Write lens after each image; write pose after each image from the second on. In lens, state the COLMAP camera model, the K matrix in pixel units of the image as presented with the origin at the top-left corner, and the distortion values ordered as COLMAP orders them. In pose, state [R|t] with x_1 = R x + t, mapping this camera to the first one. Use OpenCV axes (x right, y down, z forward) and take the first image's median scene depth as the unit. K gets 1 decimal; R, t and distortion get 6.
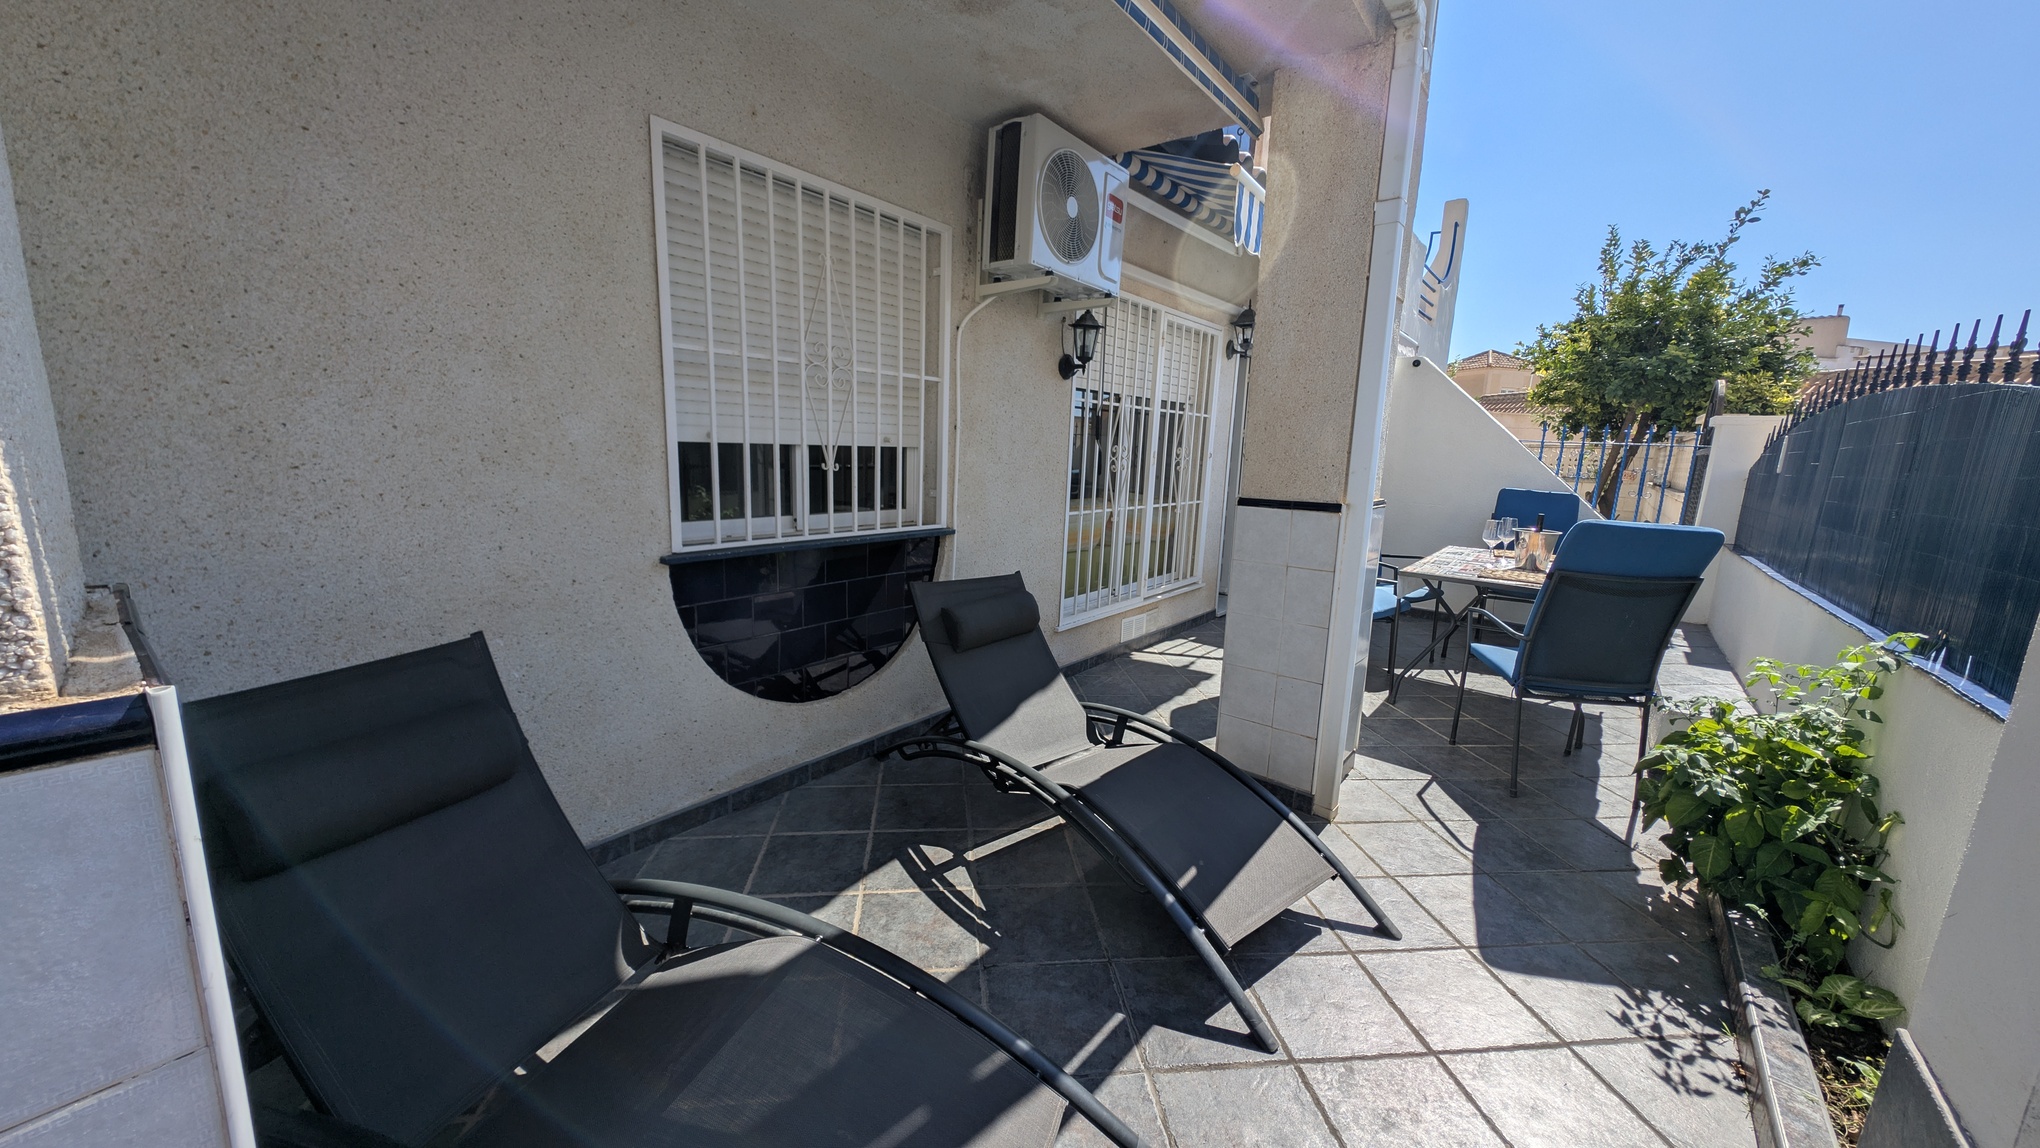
lens RADIAL K [[721.5, 0, 1018.2], [0, 721.5, 573.5], [0, 0, 1]] dist [0.014538, -0.007702]
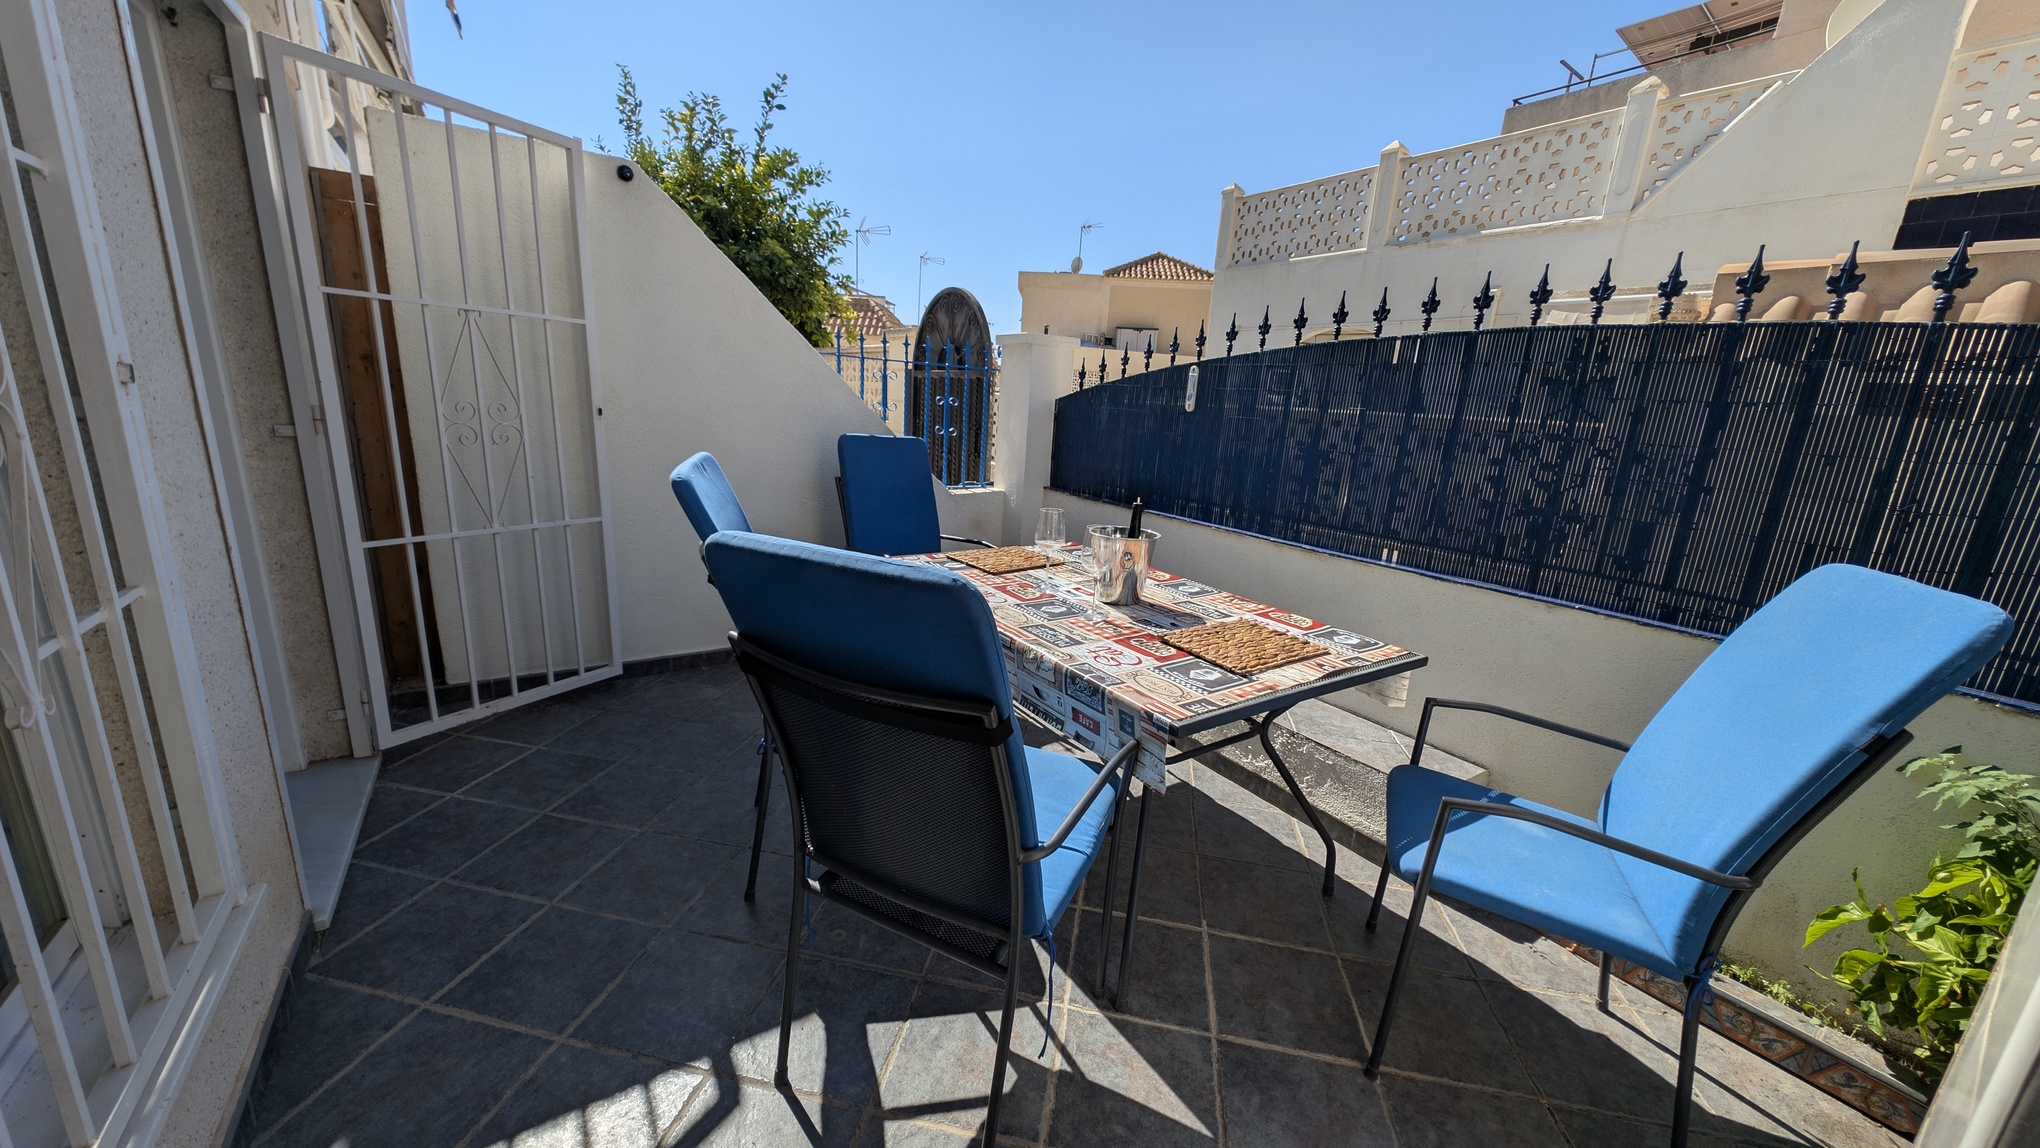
lens RADIAL K [[716.1, 0, 1013.1], [0, 716.1, 576.8], [0, 0, 1]] dist [0.019168, -0.000085]
pose [[0.300155, -0.252919, 0.919749, 0.279221], [0.122691, 0.966436, 0.225718, -0.259223], [-0.945967, 0.045095, 0.321111, 1.451619]]
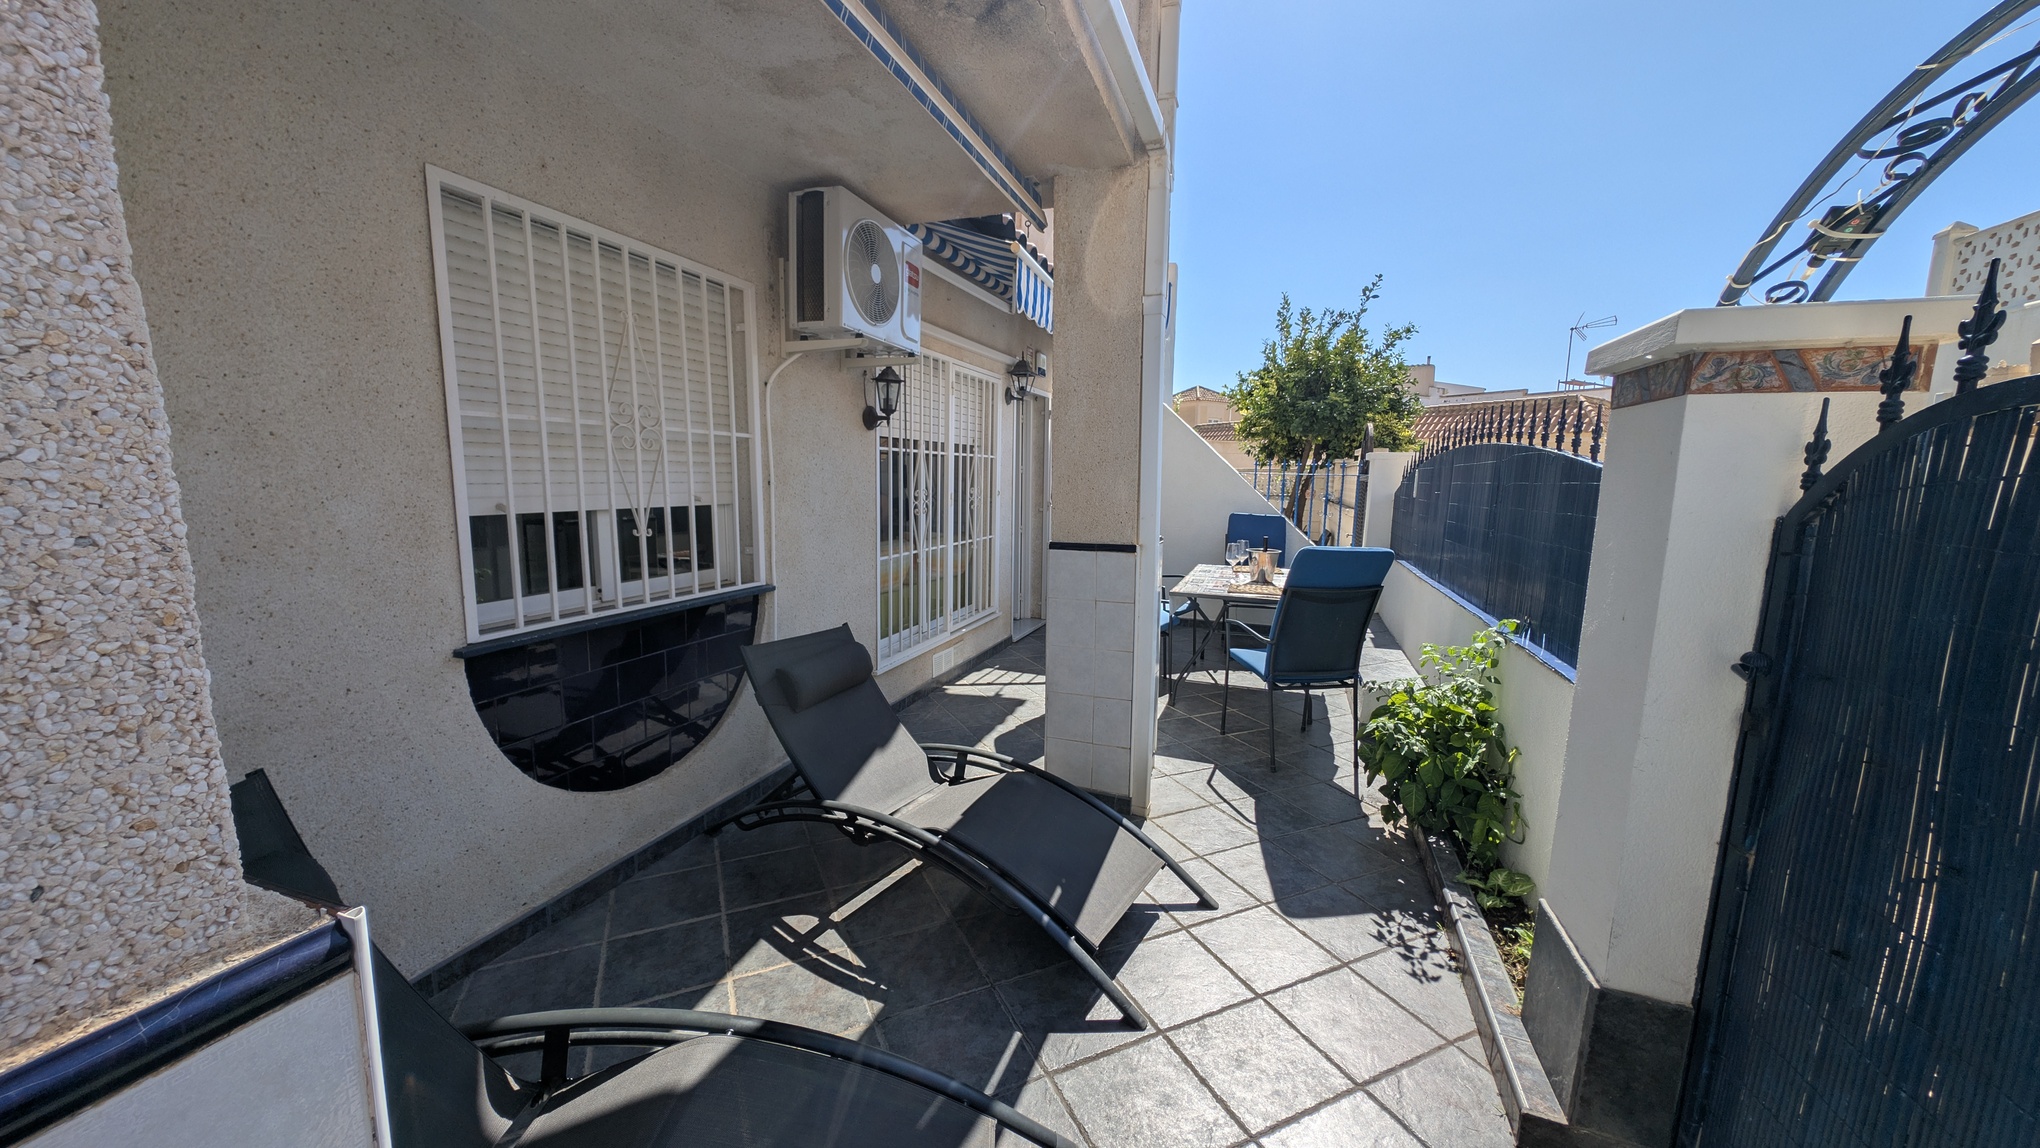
lens RADIAL K [[723.6, 0, 1019.3], [0, 723.6, 571.6], [0, 0, 1]] dist [0.007582, -0.000447]
pose [[0.947938, -0.064569, 0.311841, -0.099316], [0.076078, 0.996792, -0.024867, -0.038398], [-0.309235, 0.047296, 0.949809, -0.051729]]
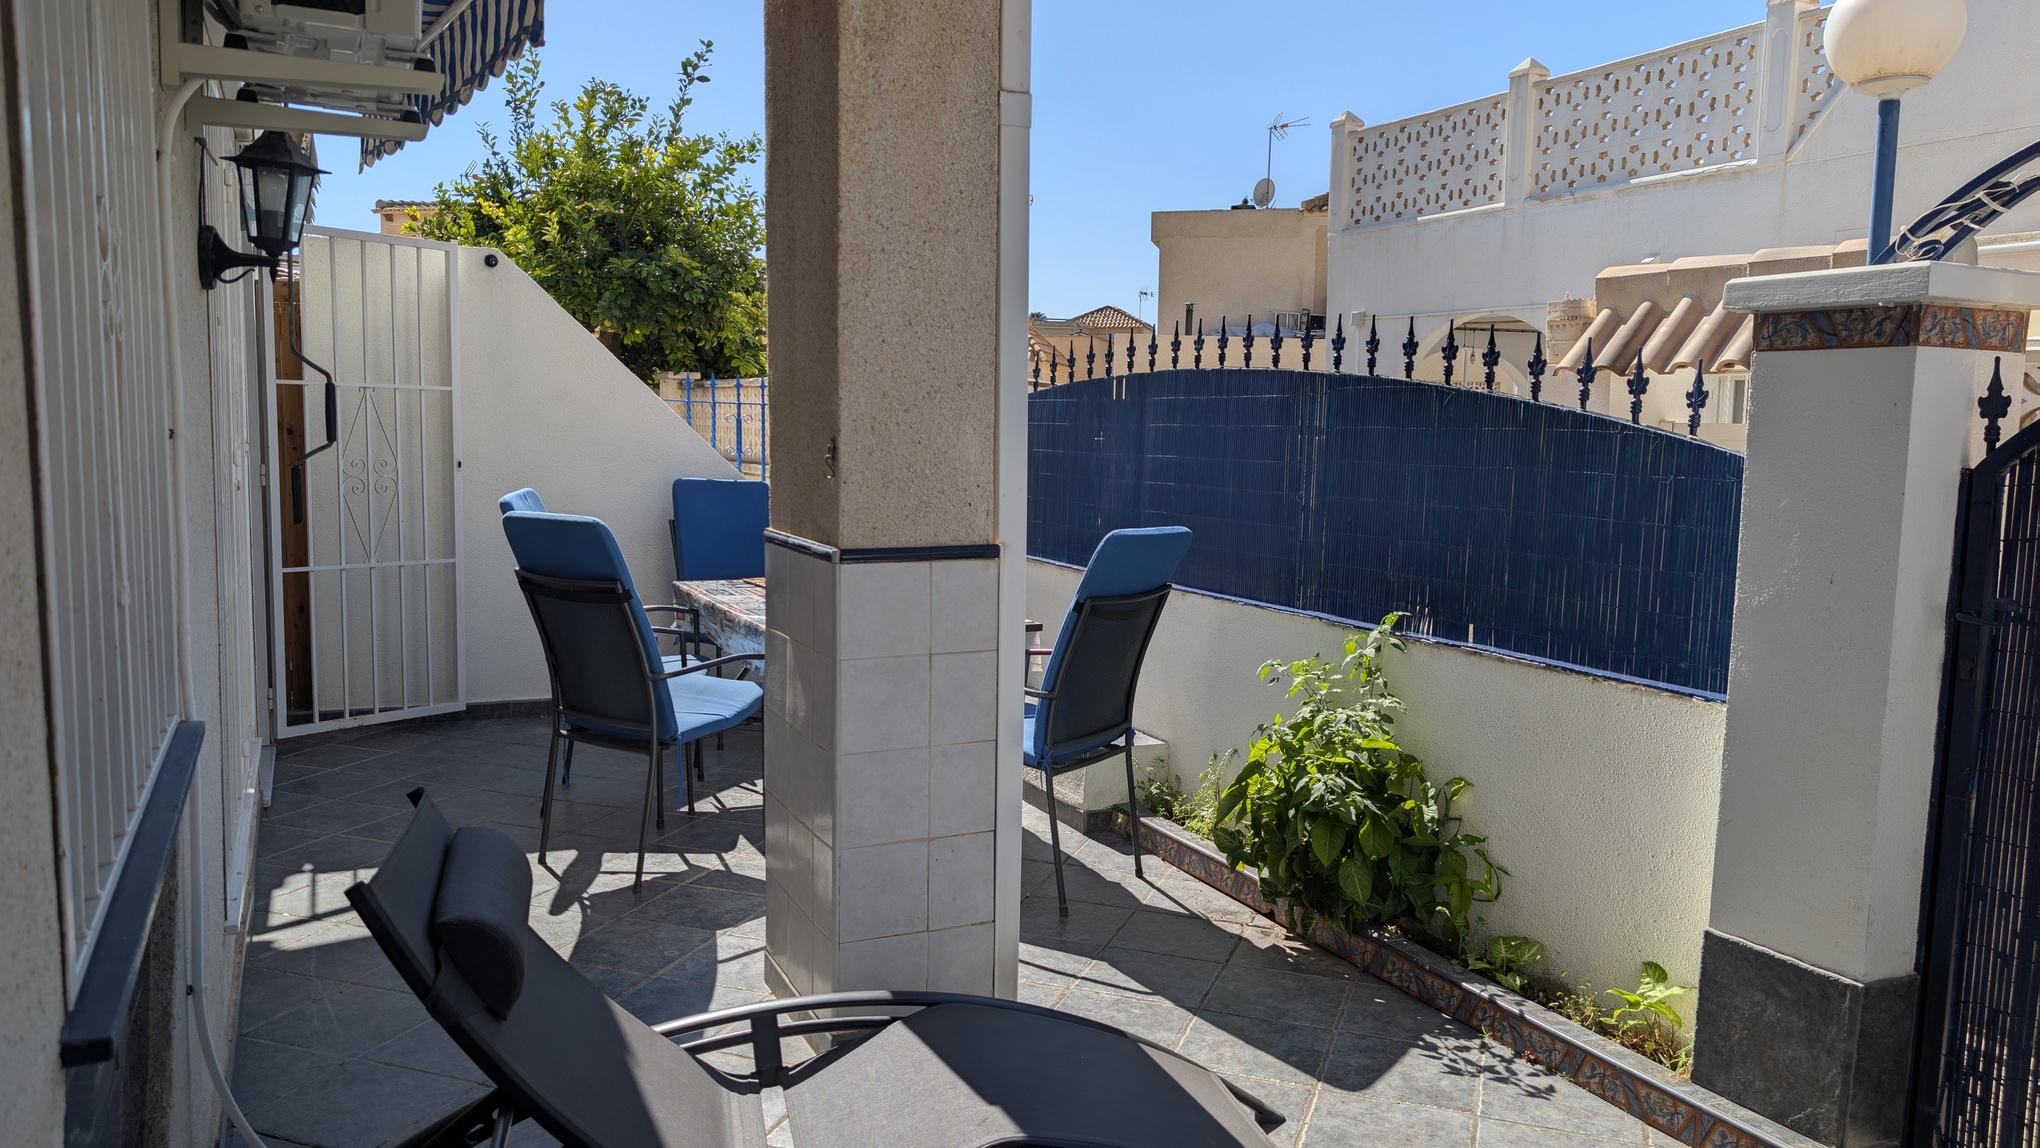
lens RADIAL K [[1469.9, 0, 1013.4], [0, 1469.9, 576.4], [0, 0, 1]] dist [0.019376, 0.000845]
pose [[0.438500, -0.126563, 0.889775, -0.710159], [0.157059, 0.985591, 0.062790, -0.148972], [-0.884901, 0.112214, 0.452059, 0.407757]]
